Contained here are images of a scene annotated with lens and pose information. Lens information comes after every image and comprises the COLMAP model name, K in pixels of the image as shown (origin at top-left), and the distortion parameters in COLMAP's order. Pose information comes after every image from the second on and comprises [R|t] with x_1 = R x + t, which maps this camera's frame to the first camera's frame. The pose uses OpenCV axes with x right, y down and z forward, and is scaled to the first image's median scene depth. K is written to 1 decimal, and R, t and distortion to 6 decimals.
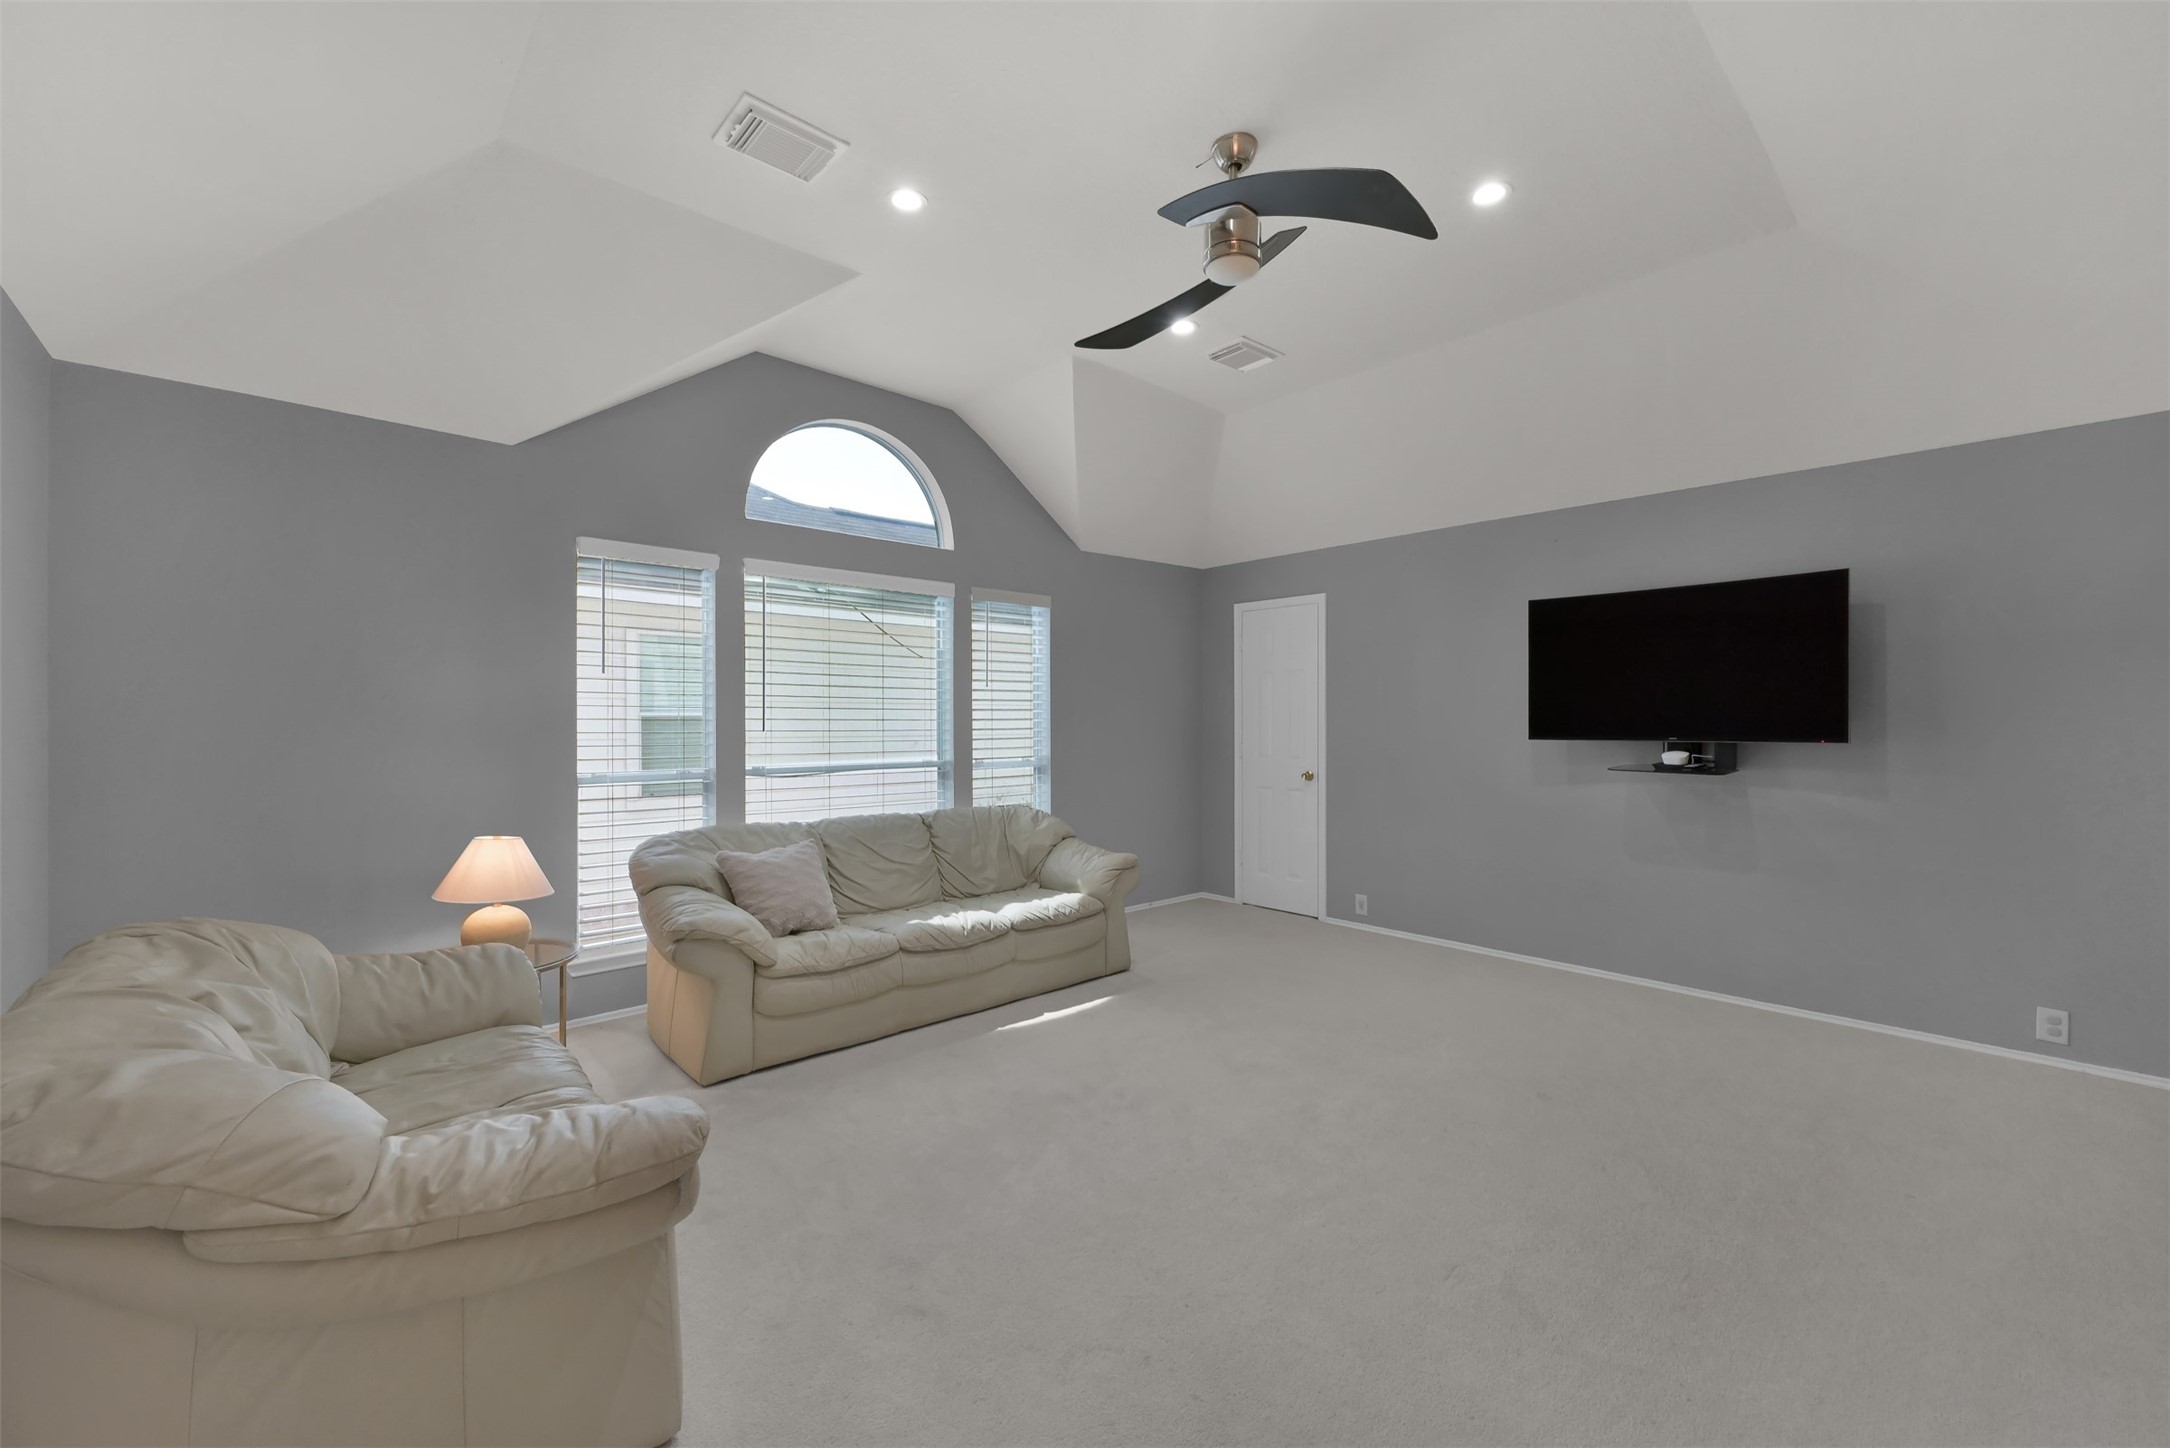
lens RADIAL K [[871.0, 0, 1090.1], [0, 871.0, 711.8], [0, 0, 1]] dist [0.006067, 0.000657]
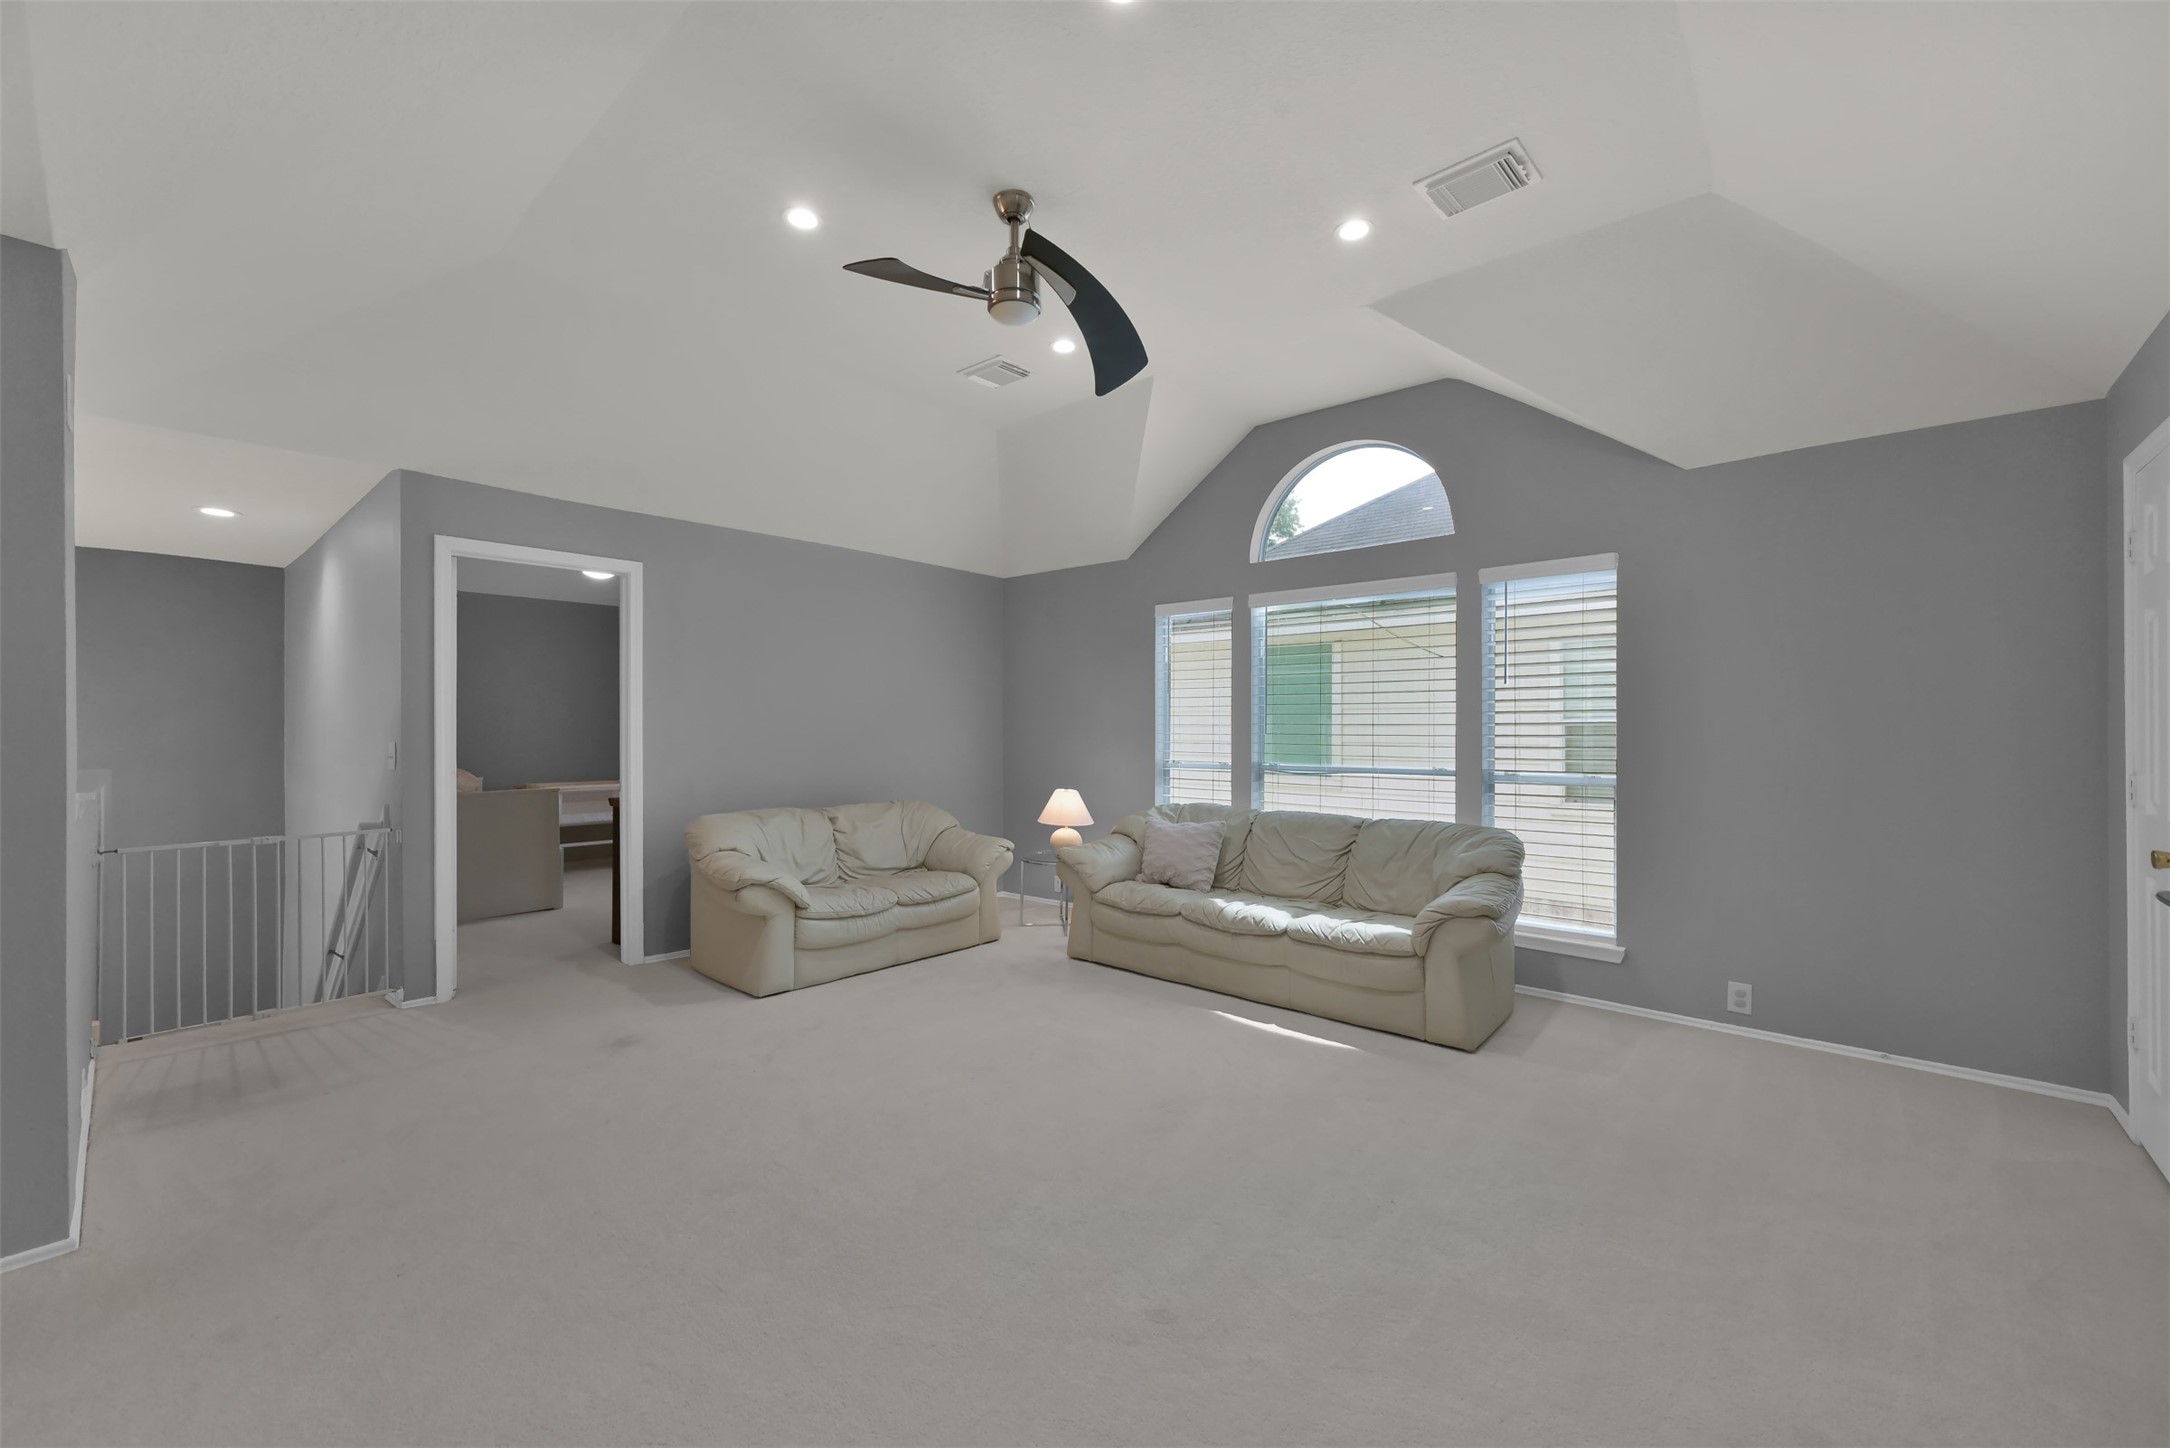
lens RADIAL K [[871.0, 0, 1084.1], [0, 871.0, 730.1], [0, 0, 1]] dist [0.006067, 0.000657]
pose [[0.109379, 0.004488, -0.993990, 0.890013], [0.010836, 0.999925, 0.005707, 0.007599], [0.993941, -0.011395, 0.109322, 0.680197]]
